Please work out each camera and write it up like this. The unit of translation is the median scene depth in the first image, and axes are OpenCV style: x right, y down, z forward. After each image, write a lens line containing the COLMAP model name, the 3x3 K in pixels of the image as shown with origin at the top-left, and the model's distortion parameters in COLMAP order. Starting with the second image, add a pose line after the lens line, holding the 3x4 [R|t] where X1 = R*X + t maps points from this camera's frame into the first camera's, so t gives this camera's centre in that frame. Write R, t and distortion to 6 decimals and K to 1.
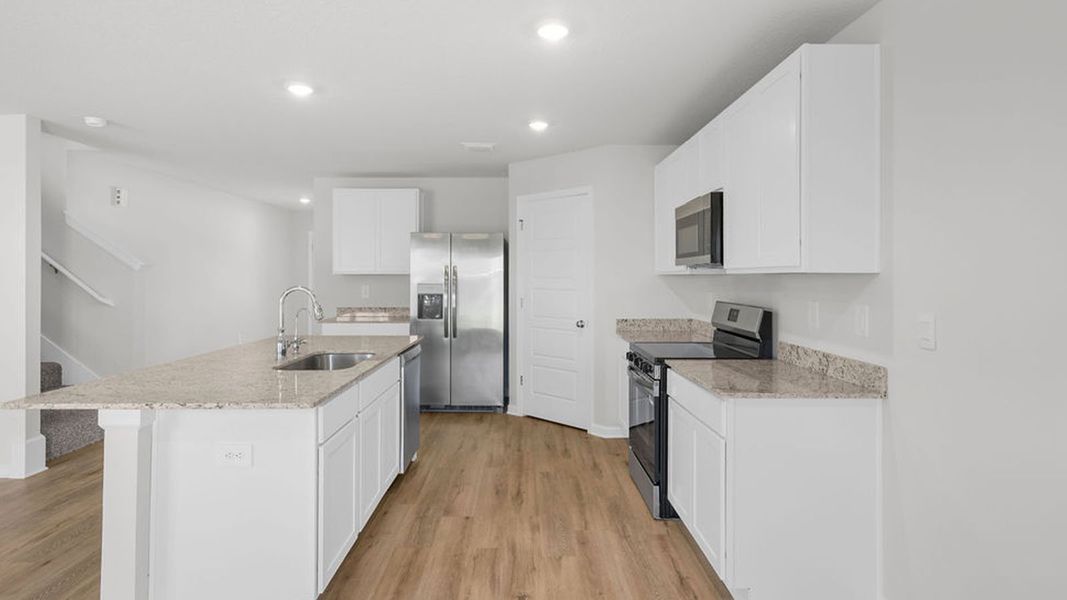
lens RADIAL K [[582.3, 0, 536.7], [0, 582.3, 280.0], [0, 0, 1]] dist [-0.003803, -0.000428]
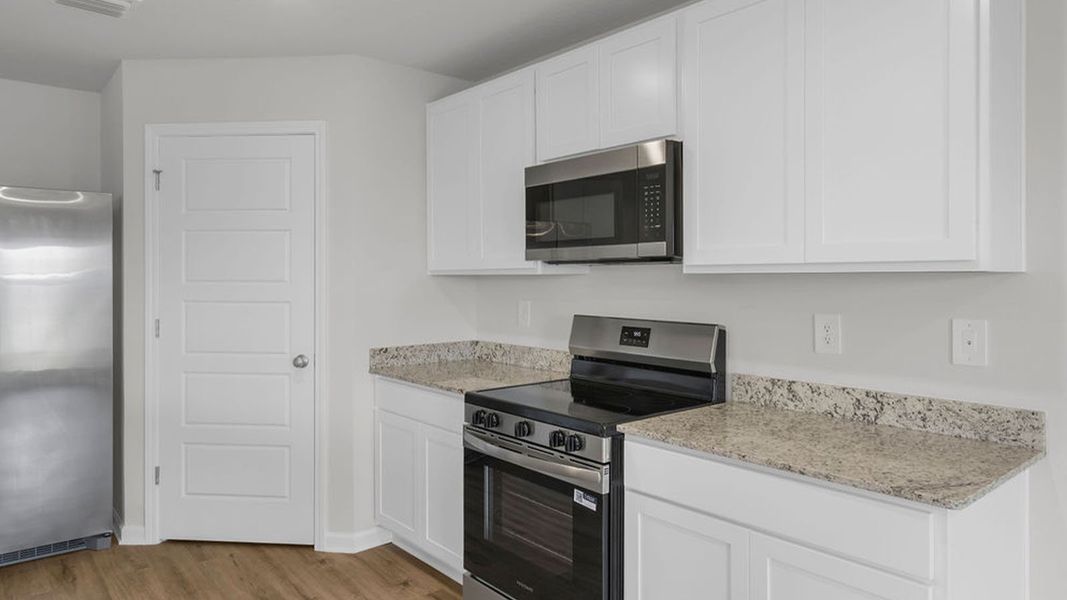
lens RADIAL K [[666.6, 0, 536.7], [0, 666.6, 279.1], [0, 0, 1]] dist [0.005400, 0.002530]
pose [[0.772519, -0.005343, 0.634970, -0.202288], [0.006183, 0.999980, 0.000892, -0.005118], [-0.634962, 0.003237, 0.772537, 0.442406]]
